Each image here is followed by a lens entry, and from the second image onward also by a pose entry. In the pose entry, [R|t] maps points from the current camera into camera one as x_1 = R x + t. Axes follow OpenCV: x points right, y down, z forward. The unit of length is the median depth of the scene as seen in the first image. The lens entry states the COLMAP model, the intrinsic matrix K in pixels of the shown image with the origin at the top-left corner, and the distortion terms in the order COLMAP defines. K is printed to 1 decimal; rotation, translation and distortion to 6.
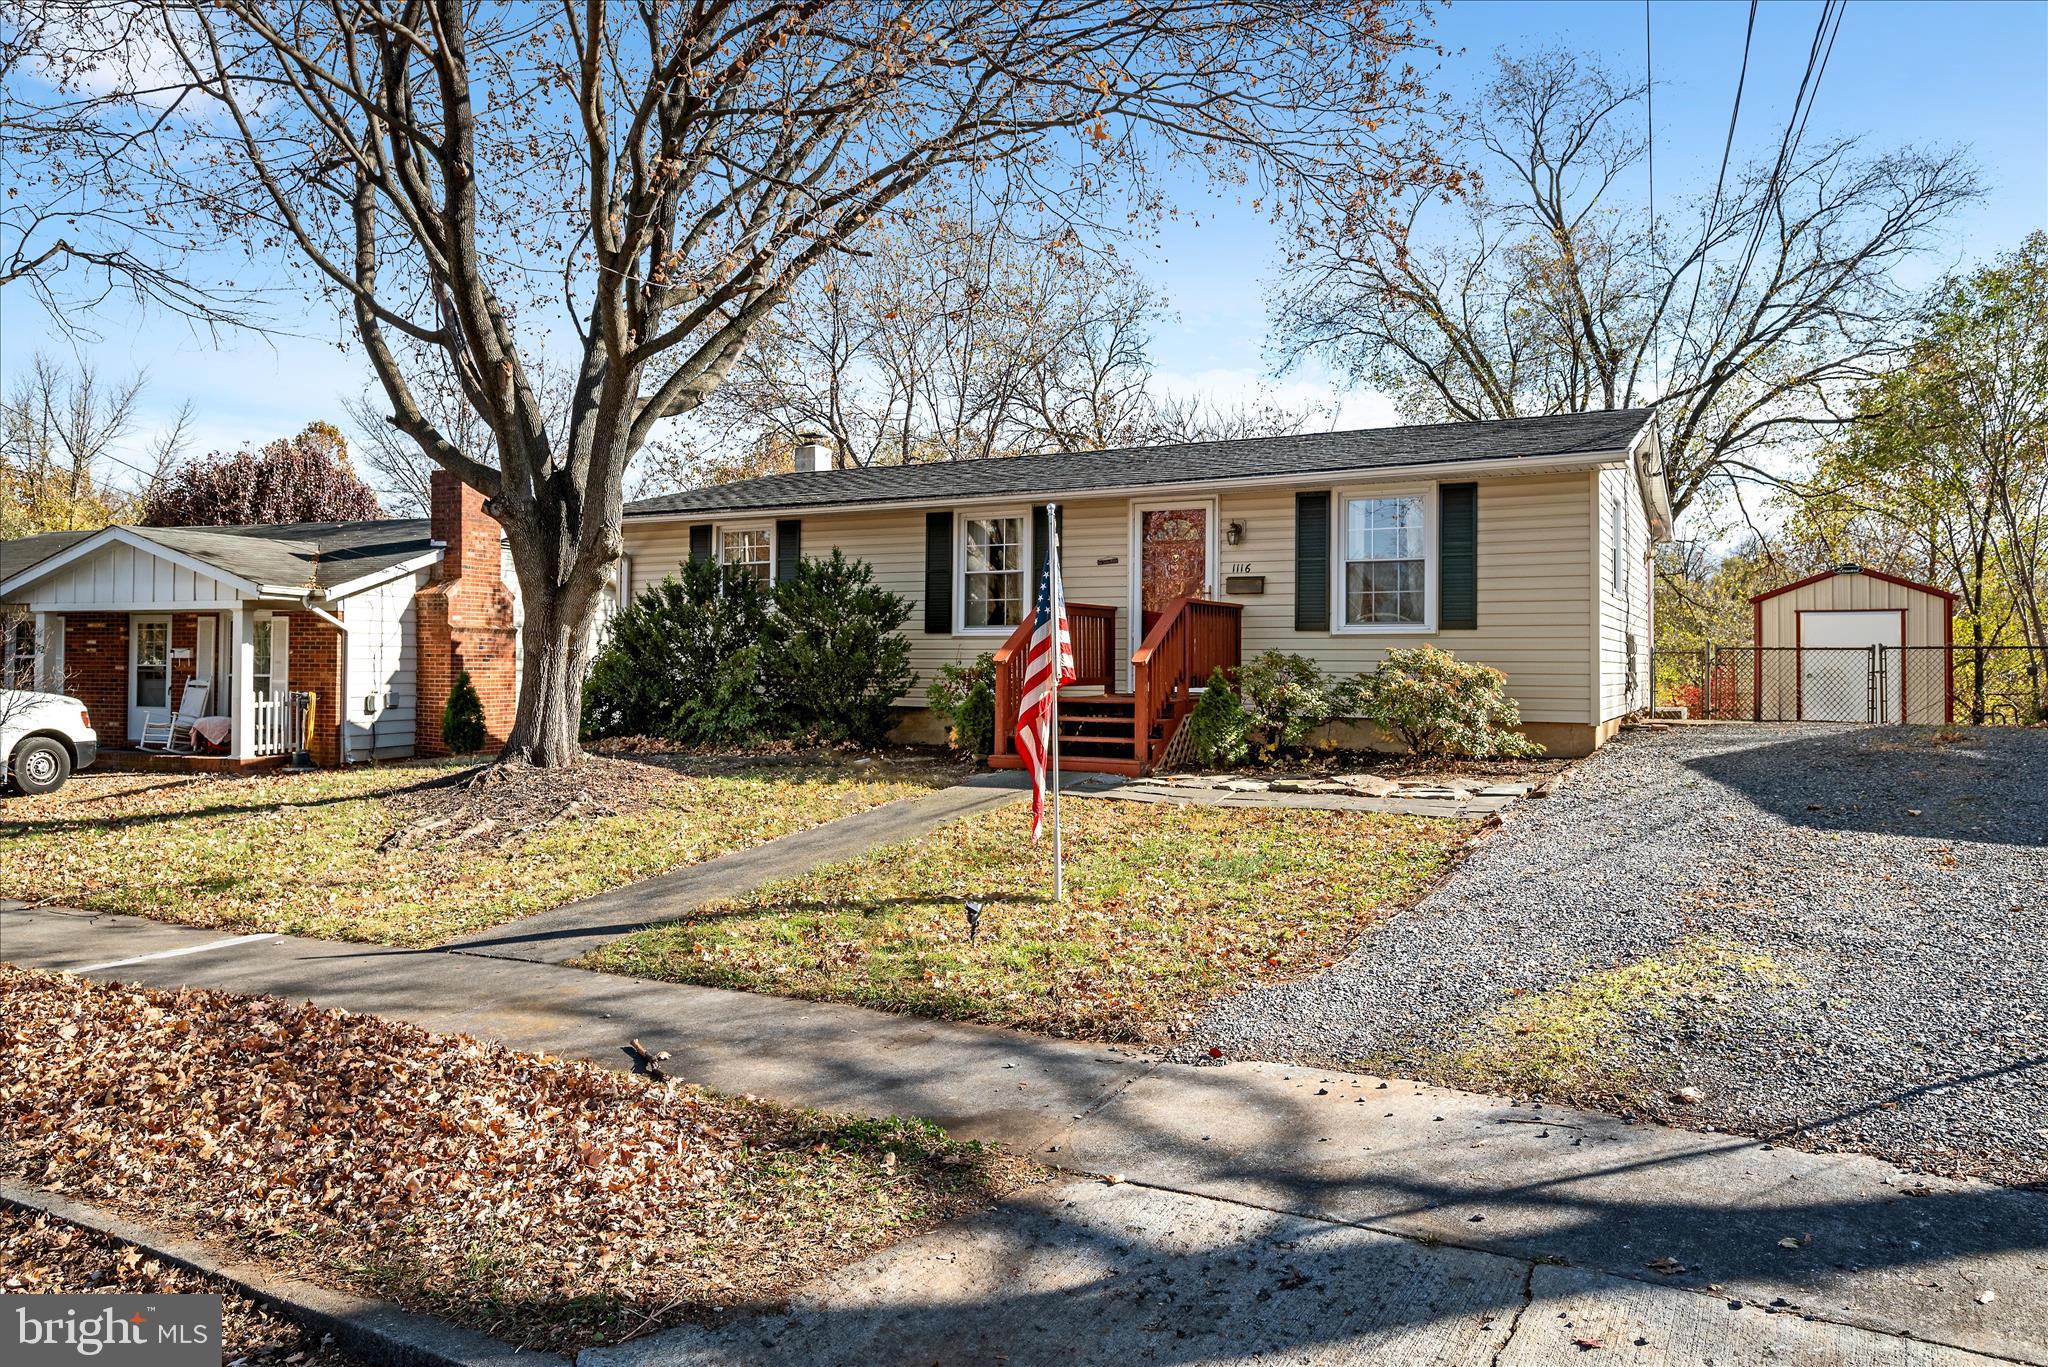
lens RADIAL K [[810.2, 0, 1023.9], [0, 810.2, 676.7], [0, 0, 1]] dist [-0.000852, -0.000214]
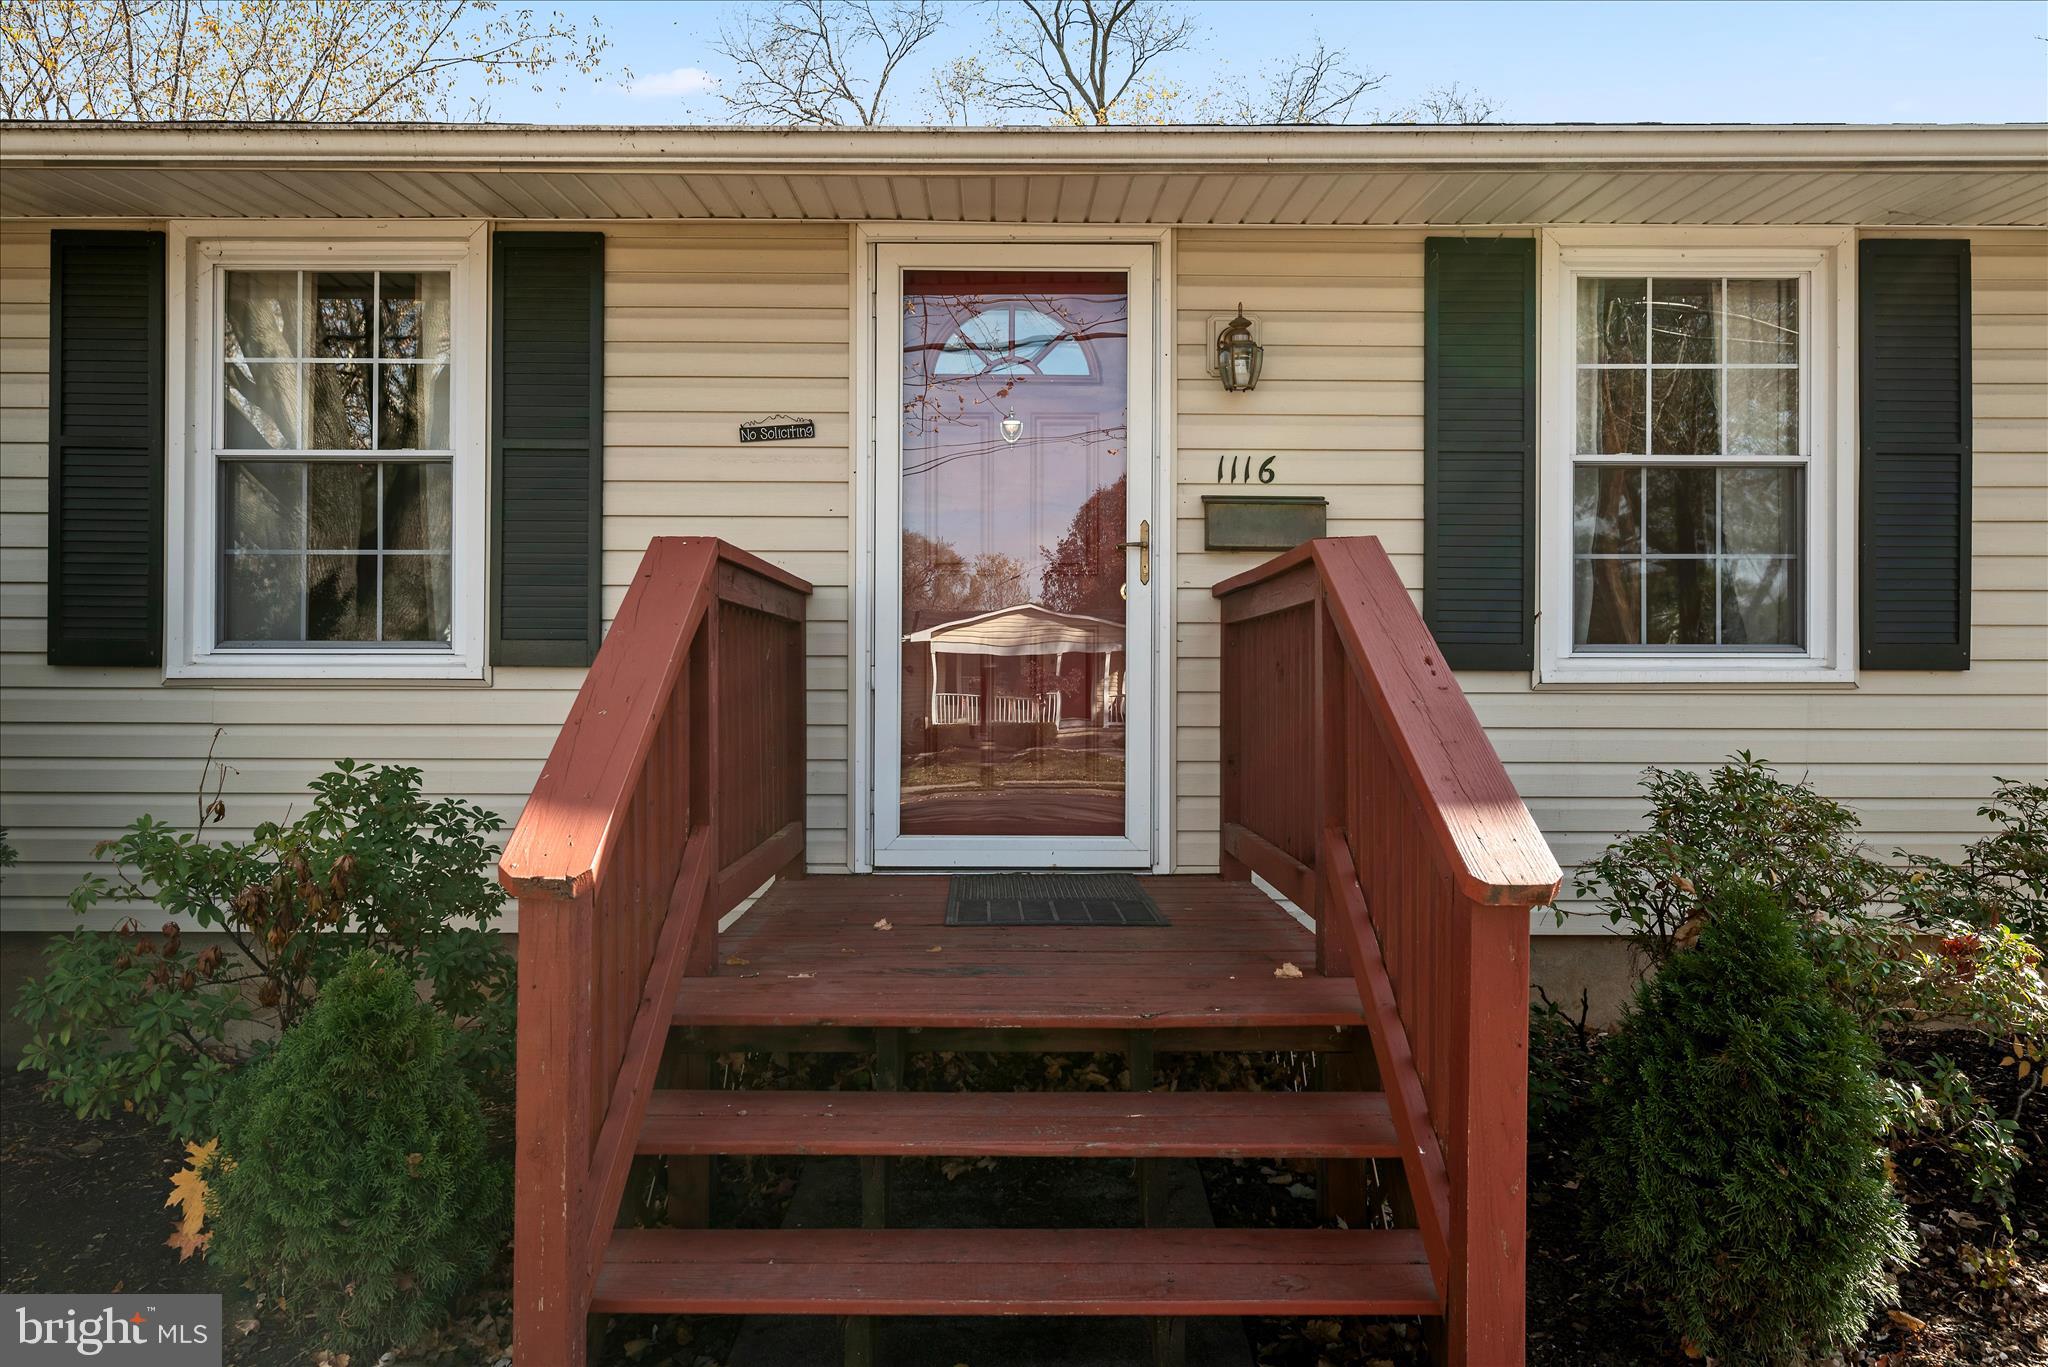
lens RADIAL K [[1513.0, 0, 1111.9], [0, 1513.0, 714.8], [0, 0, 1]] dist [-0.002891, -0.002602]
pose [[0.888915, -0.014765, 0.457833, -0.048615], [0.019320, 0.999799, -0.005268, -0.036065], [-0.457664, 0.013528, 0.889022, 0.501273]]
